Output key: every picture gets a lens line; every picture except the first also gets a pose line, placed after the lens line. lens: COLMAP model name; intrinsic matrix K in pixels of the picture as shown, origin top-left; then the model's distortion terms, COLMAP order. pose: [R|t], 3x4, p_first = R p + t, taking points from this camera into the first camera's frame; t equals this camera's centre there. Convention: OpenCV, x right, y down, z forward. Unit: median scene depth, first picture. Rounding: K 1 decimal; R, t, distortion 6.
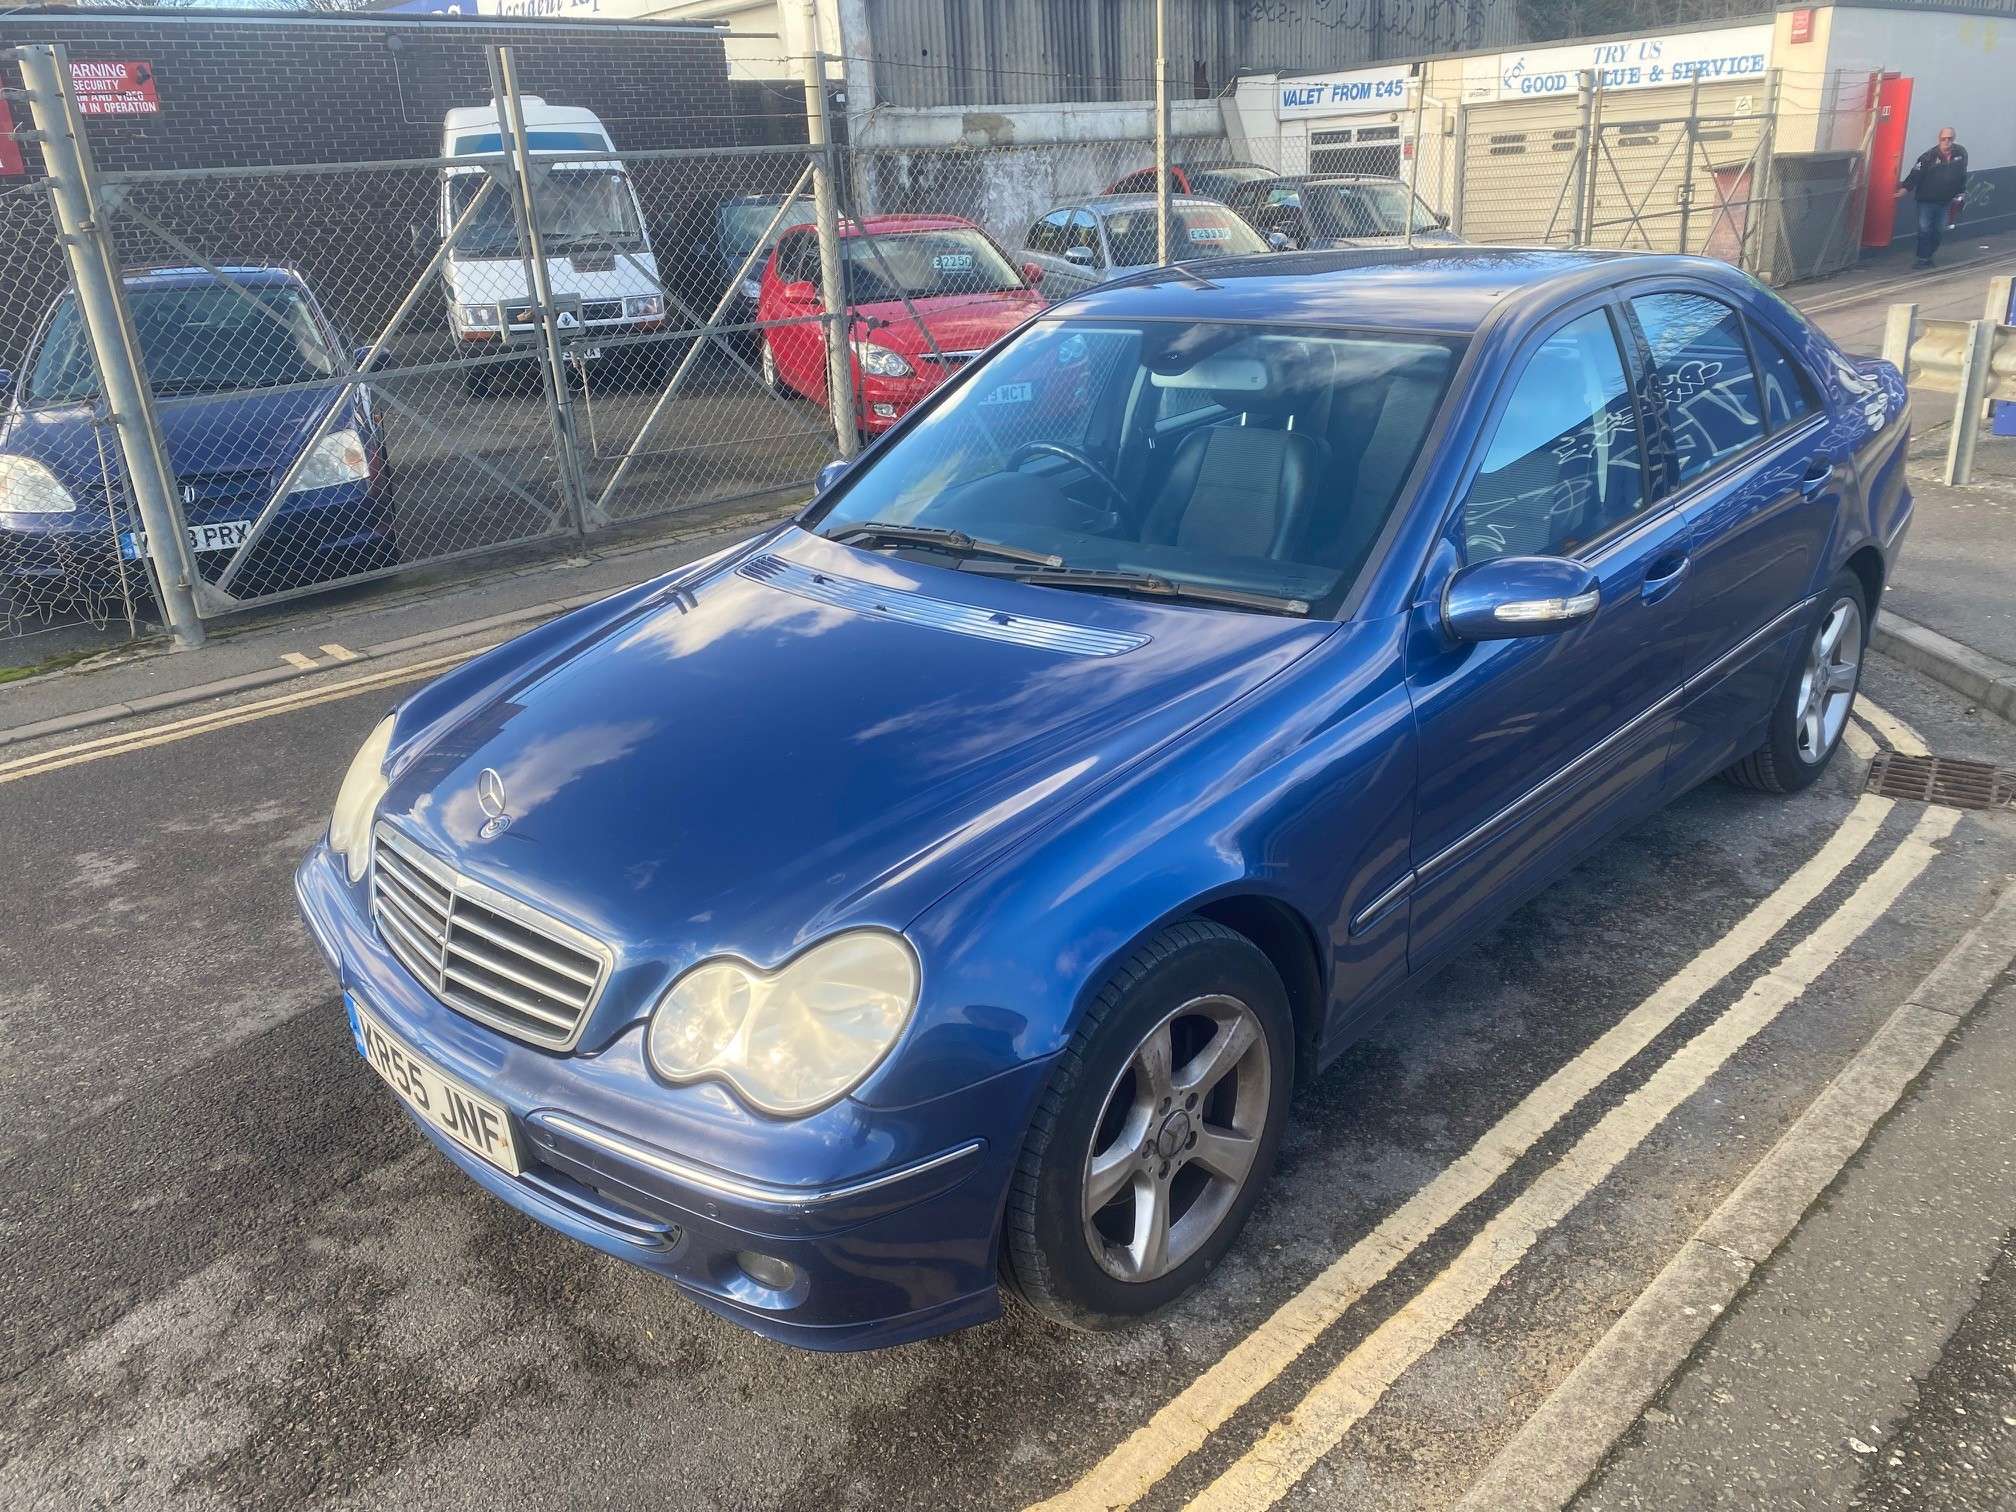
lens RADIAL K [[1489.5, 0, 1008.0], [0, 1489.5, 756.0], [0, 0, 1]] dist [-0.002995, 0.025643]
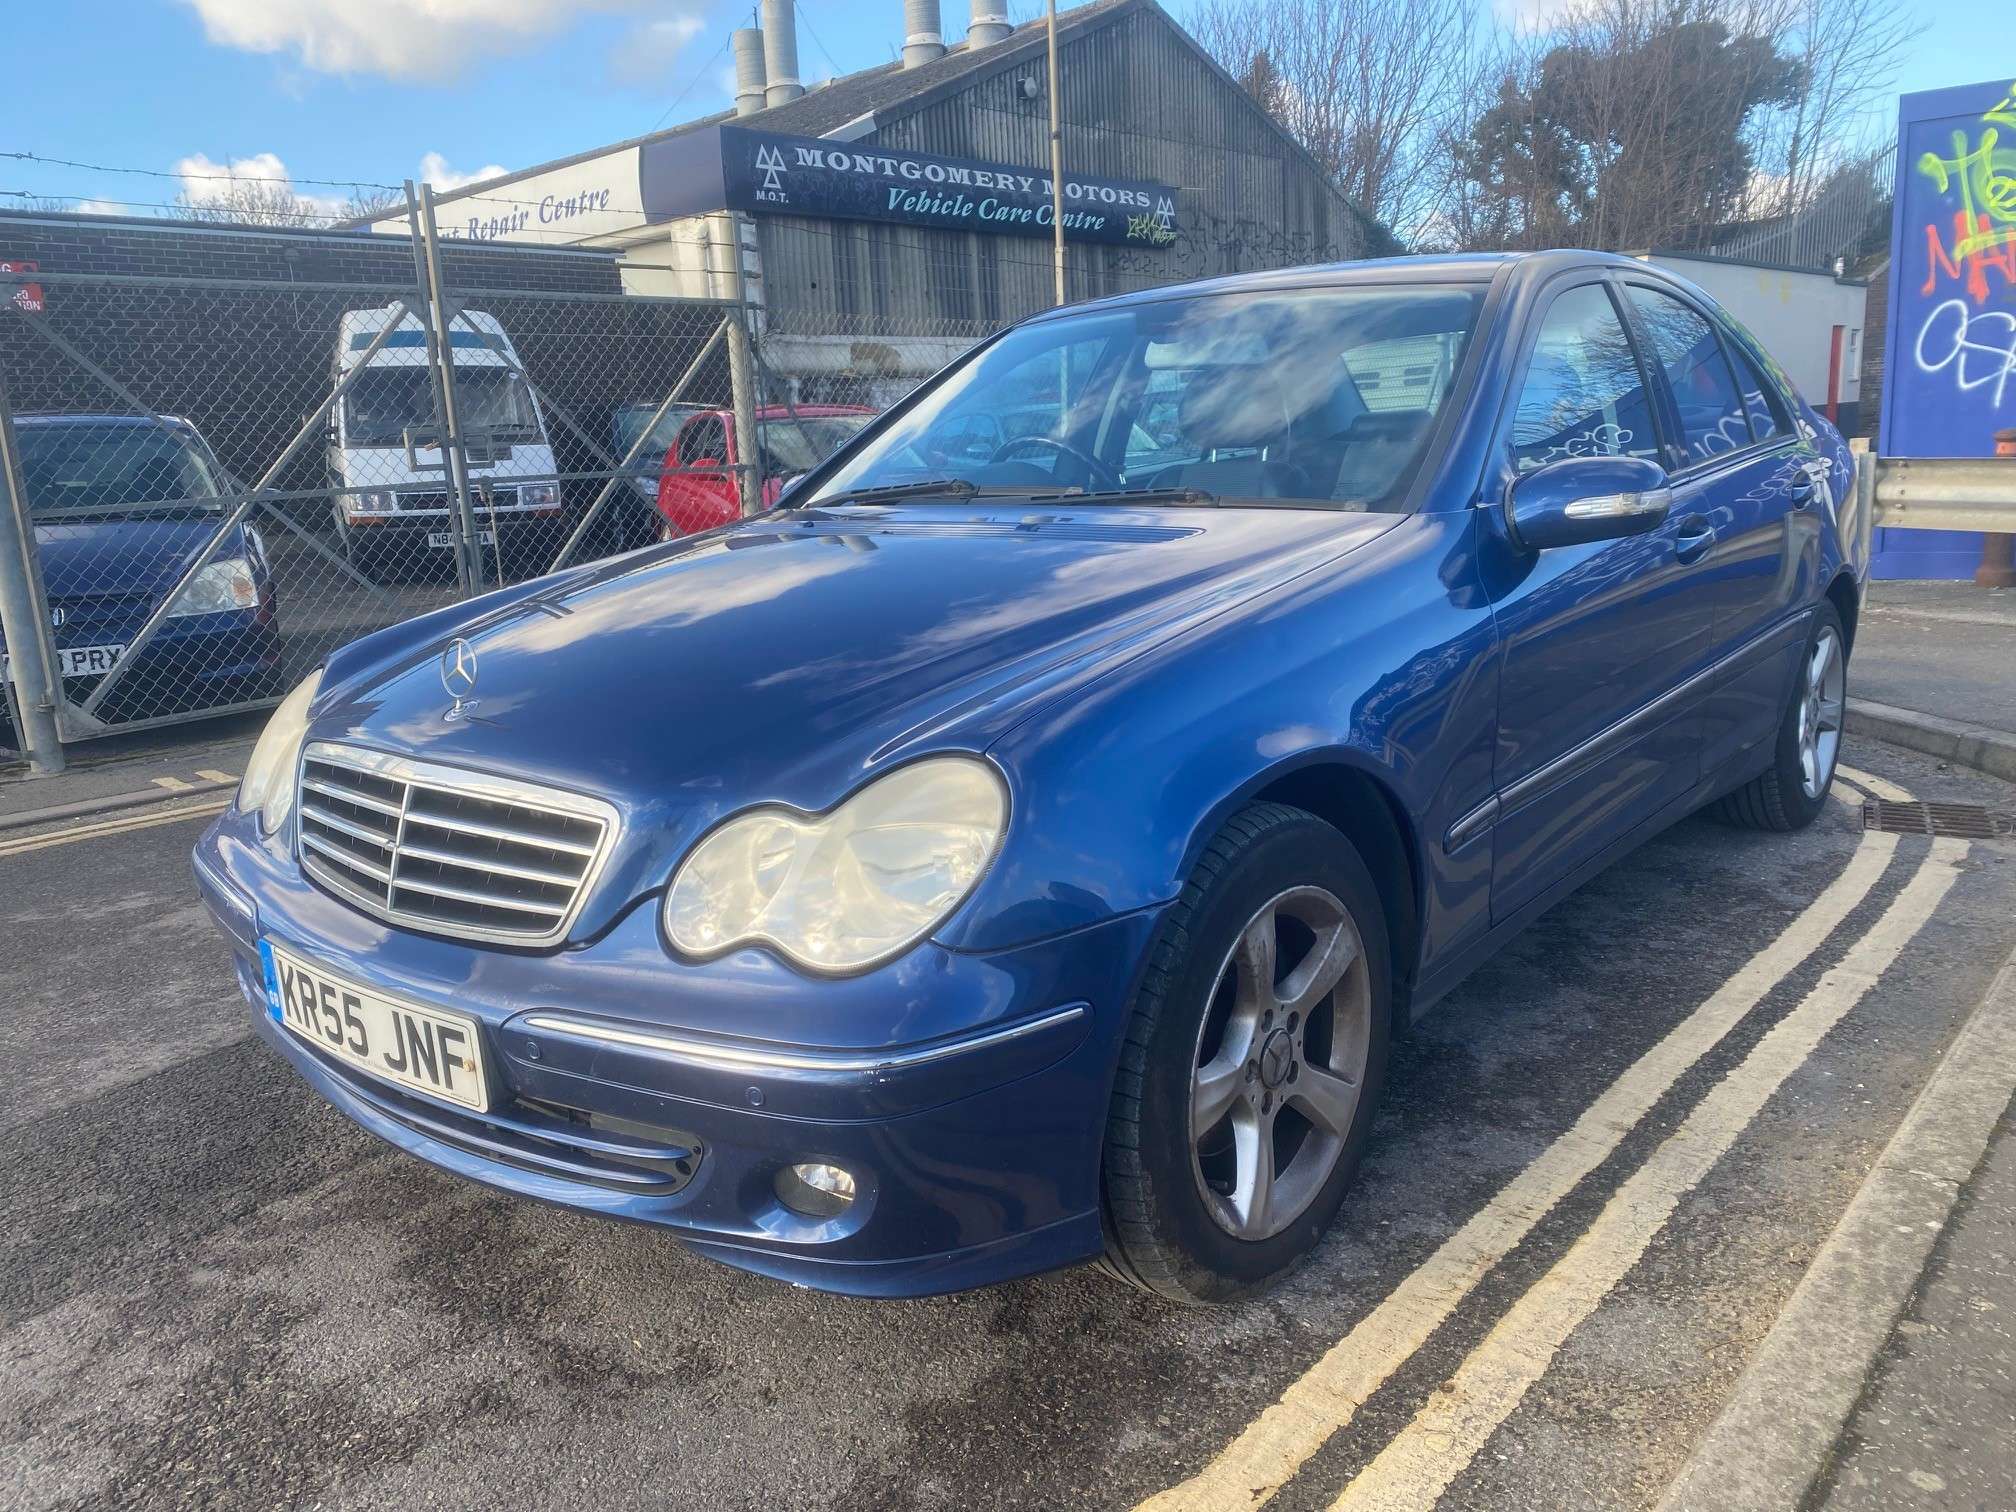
lens RADIAL K [[1490.9, 0, 1008.0], [0, 1490.9, 756.0], [0, 0, 1]] dist [0.012598, -0.003045]
pose [[0.996833, -0.012146, 0.078589, -0.099428], [0.023861, 0.988415, -0.149888, 0.197184], [-0.075858, 0.151289, 0.985575, 0.144591]]
